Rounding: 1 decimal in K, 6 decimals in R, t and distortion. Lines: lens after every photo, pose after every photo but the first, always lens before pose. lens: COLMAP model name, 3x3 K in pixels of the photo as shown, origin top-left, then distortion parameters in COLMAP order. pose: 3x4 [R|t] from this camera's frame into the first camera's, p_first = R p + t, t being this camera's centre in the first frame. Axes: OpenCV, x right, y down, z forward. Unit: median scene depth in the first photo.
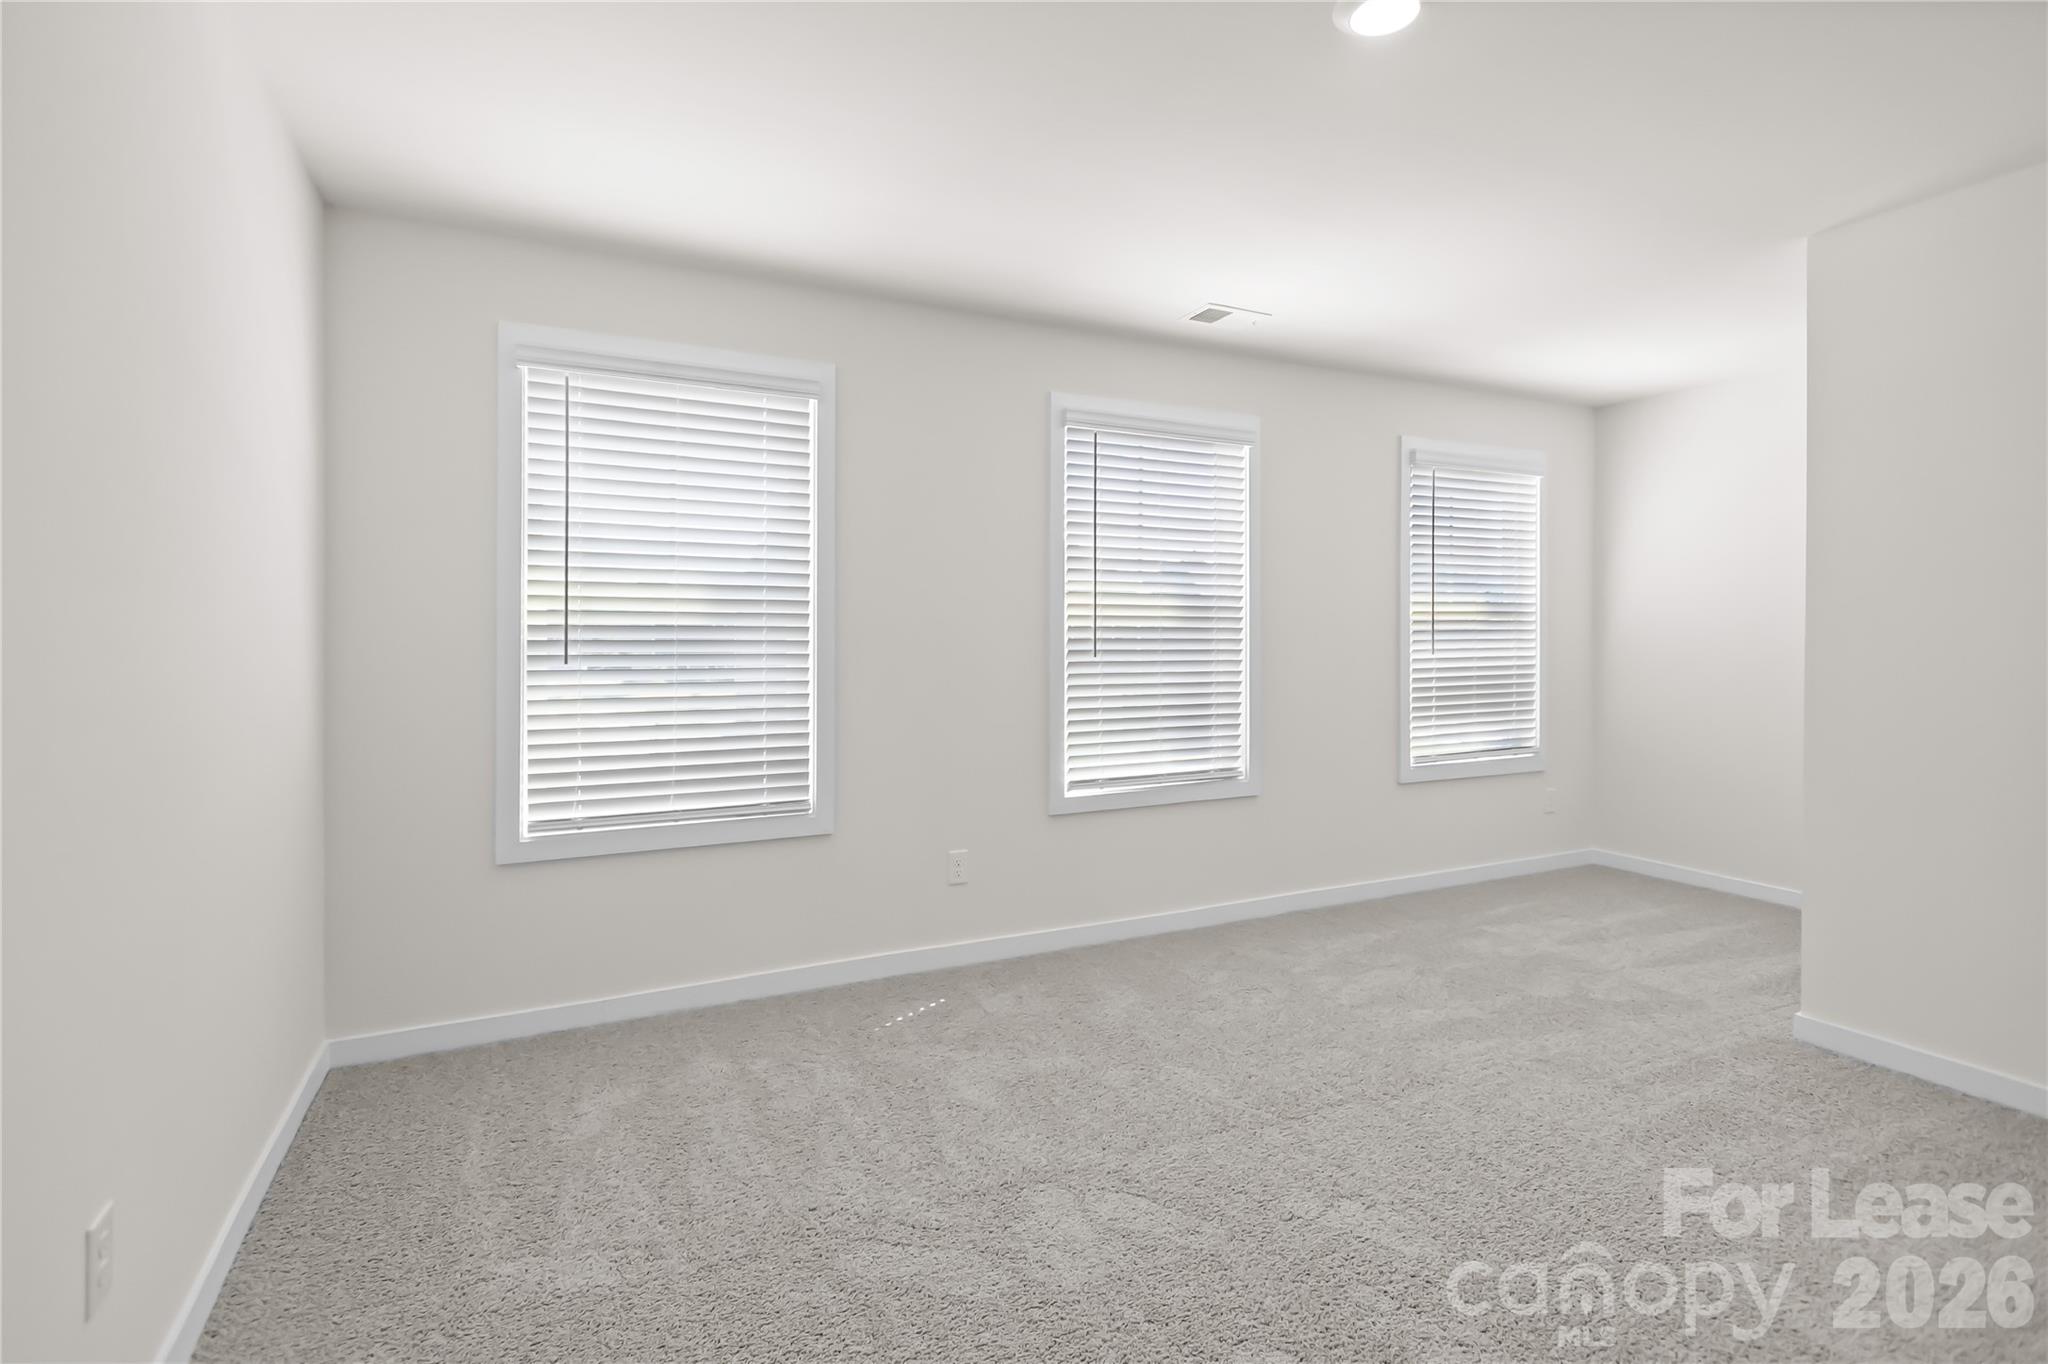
lens RADIAL K [[958.7, 0, 1000.8], [0, 958.7, 645.0], [0, 0, 1]] dist [0.028067, -0.009857]
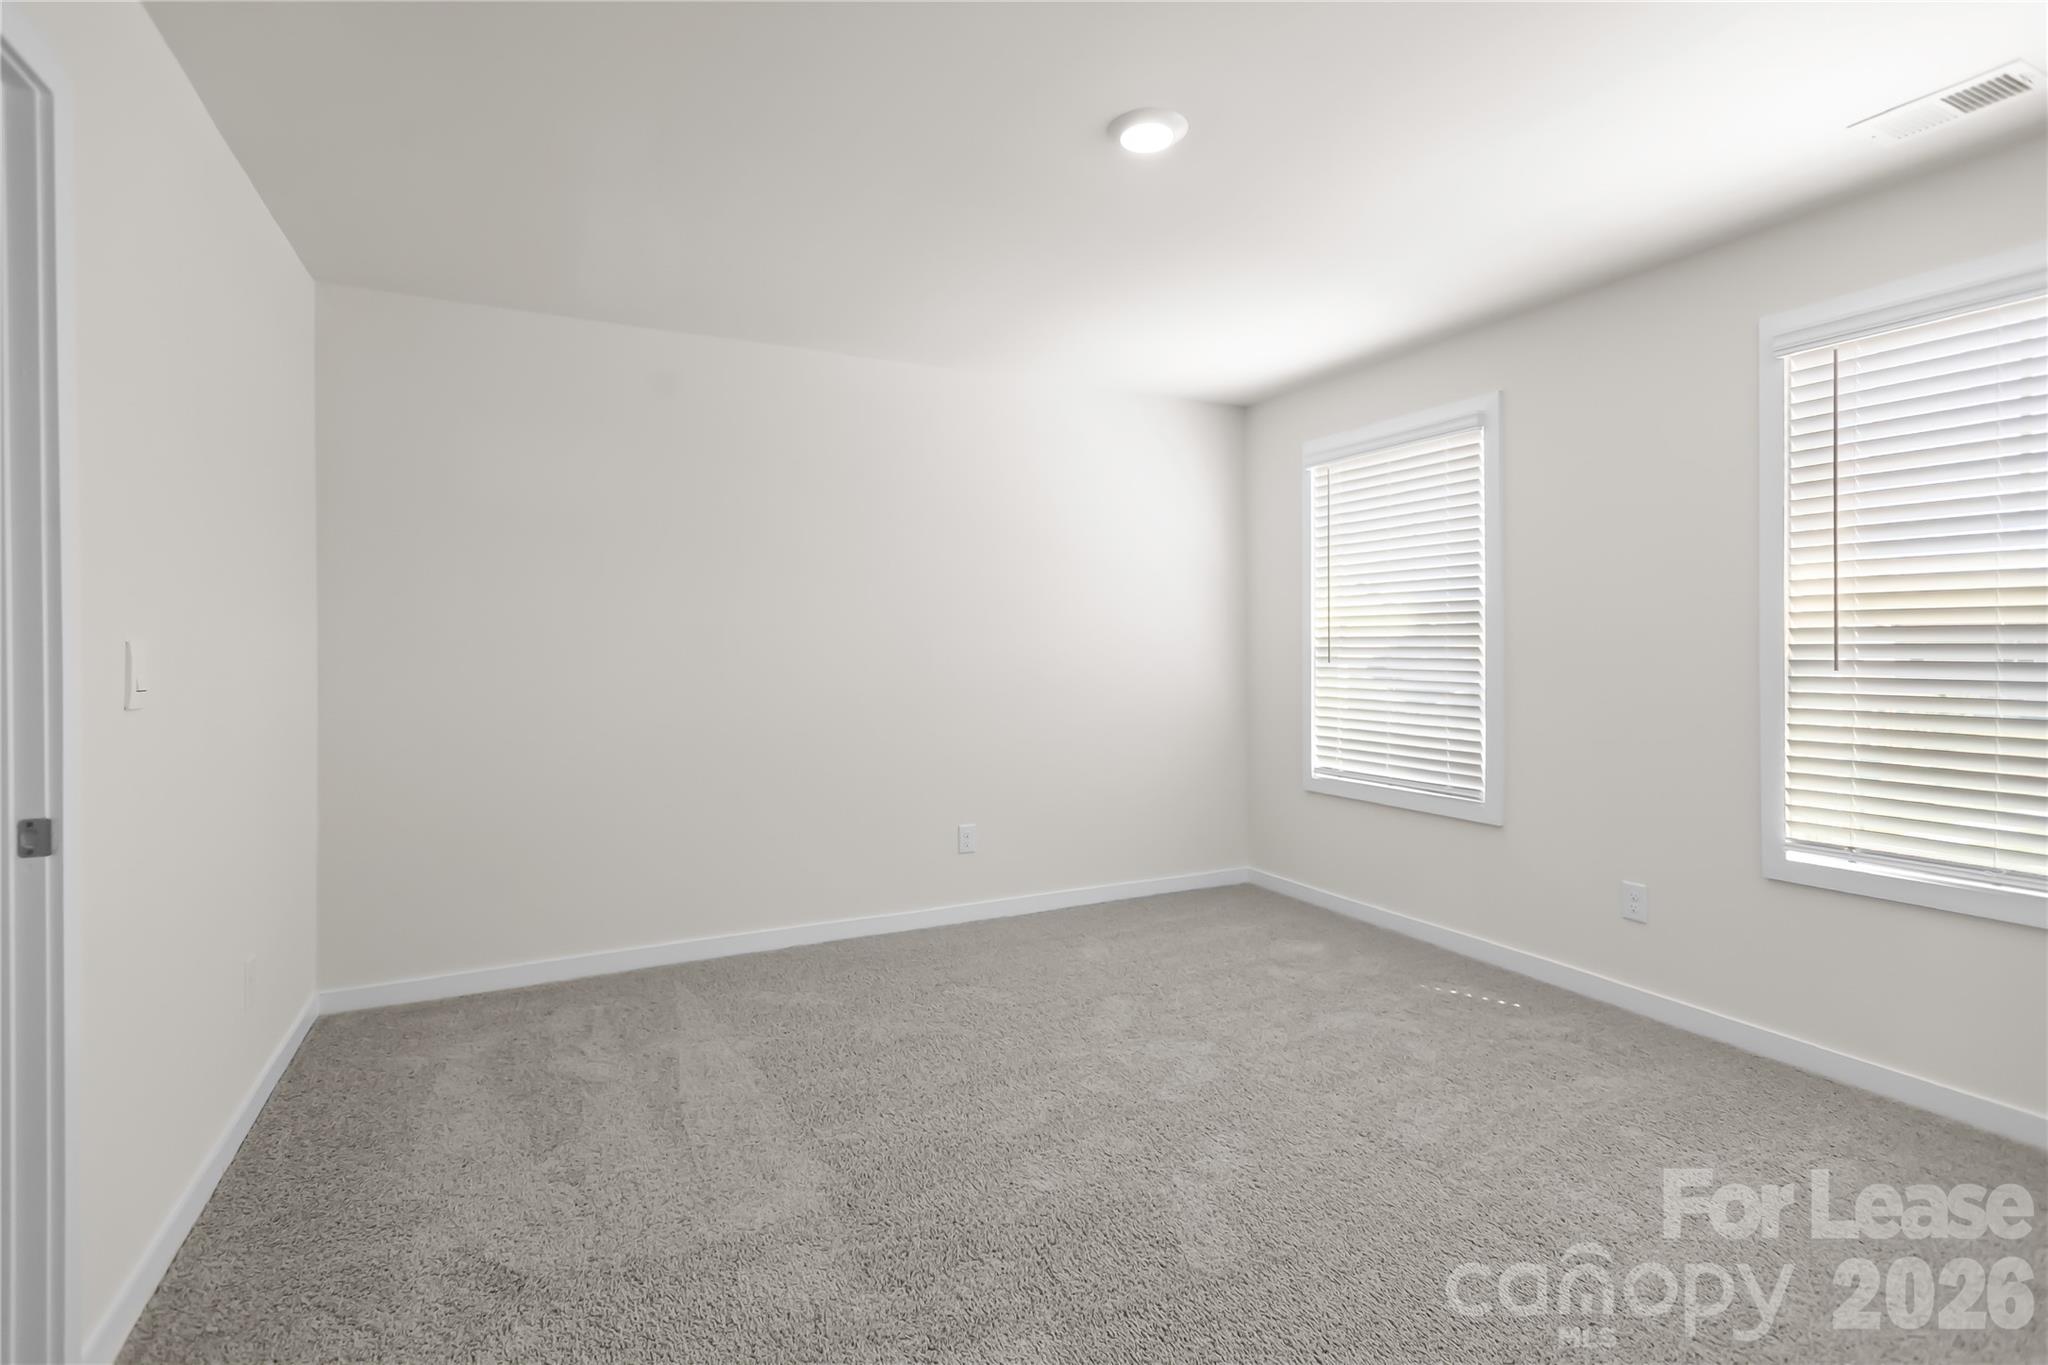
lens RADIAL K [[958.7, 0, 1000.8], [0, 958.7, 645.5], [0, 0, 1]] dist [0.028067, -0.009857]
pose [[0.015654, 0.001228, -0.999877, 0.920764], [-0.002251, 0.999997, 0.001193, -0.006396], [0.999875, 0.002232, 0.015657, 0.435613]]
